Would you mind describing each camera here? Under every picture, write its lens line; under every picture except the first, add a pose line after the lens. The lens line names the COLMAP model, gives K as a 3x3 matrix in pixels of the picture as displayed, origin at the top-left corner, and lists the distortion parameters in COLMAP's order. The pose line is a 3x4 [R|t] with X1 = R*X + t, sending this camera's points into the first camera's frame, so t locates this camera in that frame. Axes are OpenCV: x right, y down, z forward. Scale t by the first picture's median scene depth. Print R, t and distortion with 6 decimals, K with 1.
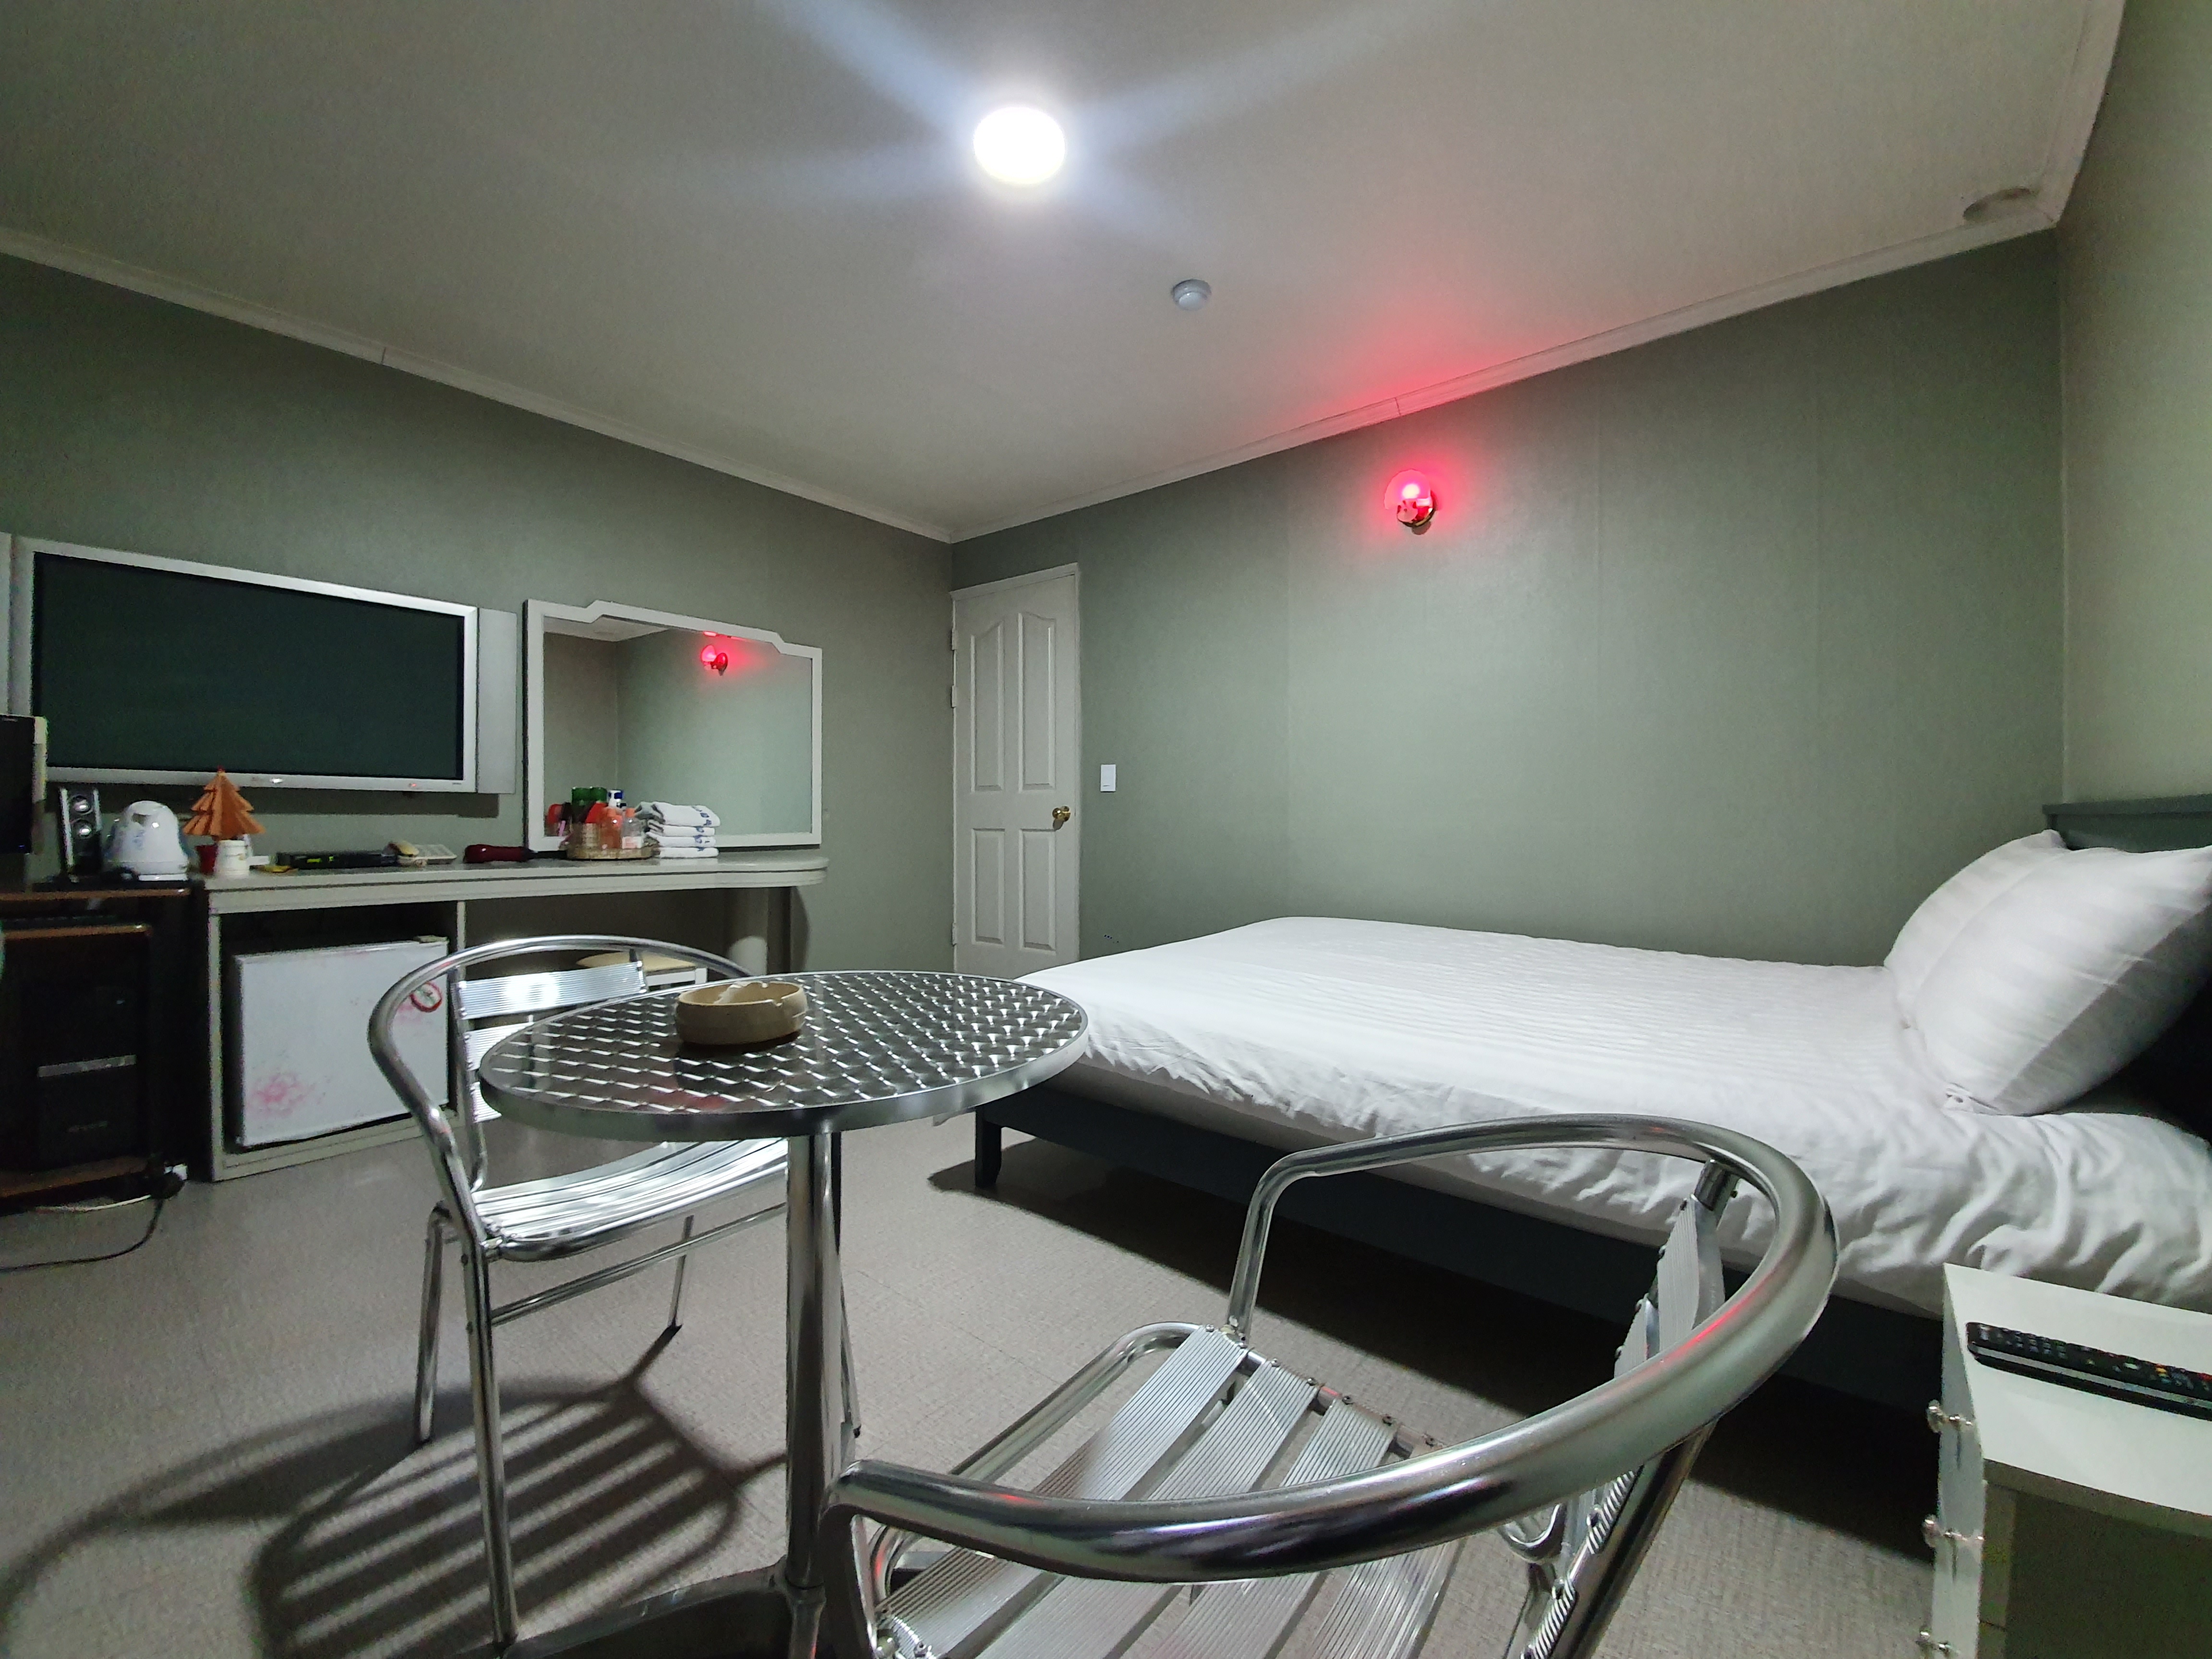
lens RADIAL K [[892.9, 0, 1088.0], [0, 892.9, 823.9], [0, 0, 1]] dist [-0.001966, -0.000365]
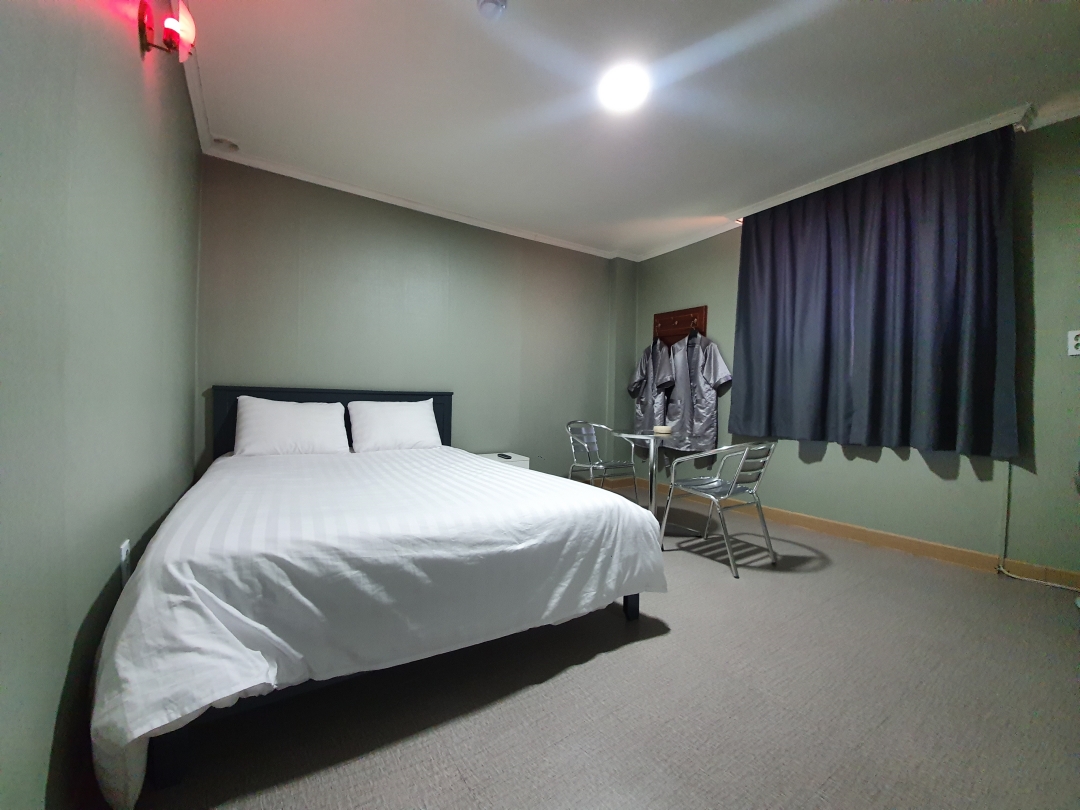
lens RADIAL K [[434.1, 0, 535.0], [0, 434.1, 400.6], [0, 0, 1]] dist [-0.001164, -0.000288]
pose [[-0.956501, -0.019813, 0.291056, -0.157127], [-0.014898, 0.999707, 0.019093, -0.014882], [-0.291349, 0.013927, -0.956515, 1.702228]]
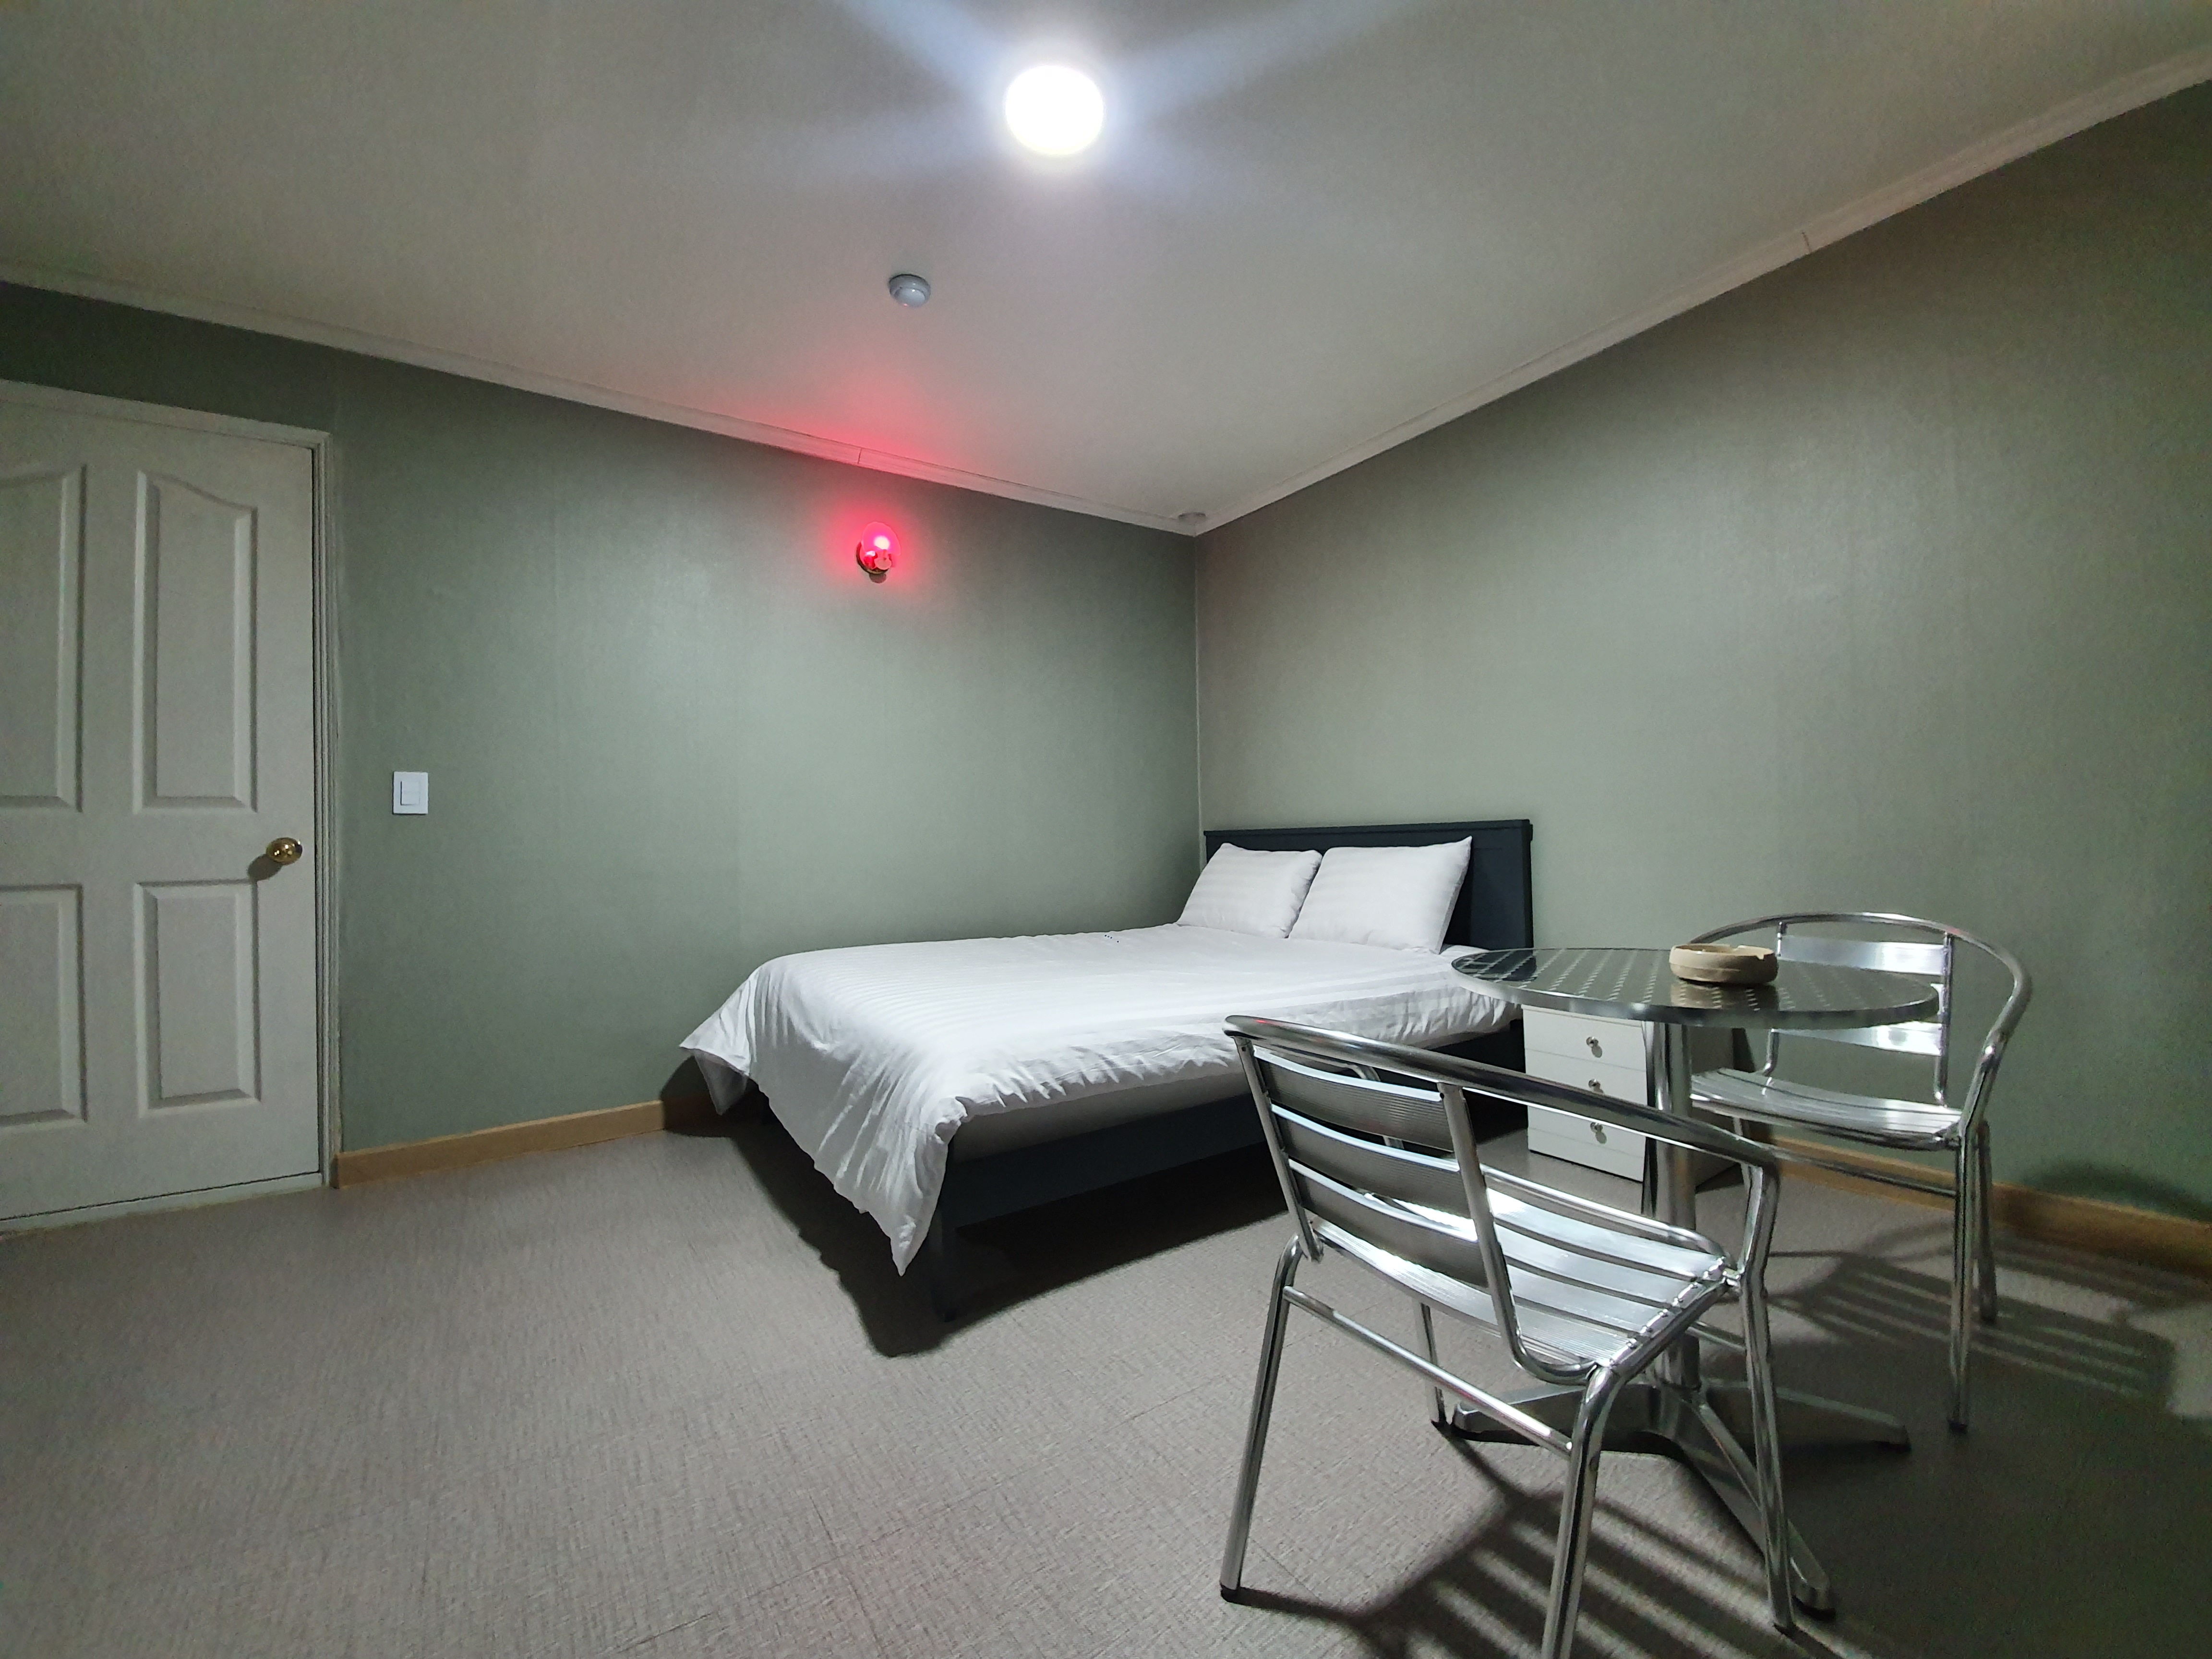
lens RADIAL K [[889.1, 0, 1095.8], [0, 889.1, 820.4], [0, 0, 1]] dist [-0.001164, -0.000288]
pose [[0.277456, 0.013261, 0.960647, -0.772365], [0.030553, 0.999277, -0.022619, -0.004017], [-0.960252, 0.035627, 0.276850, 0.600612]]
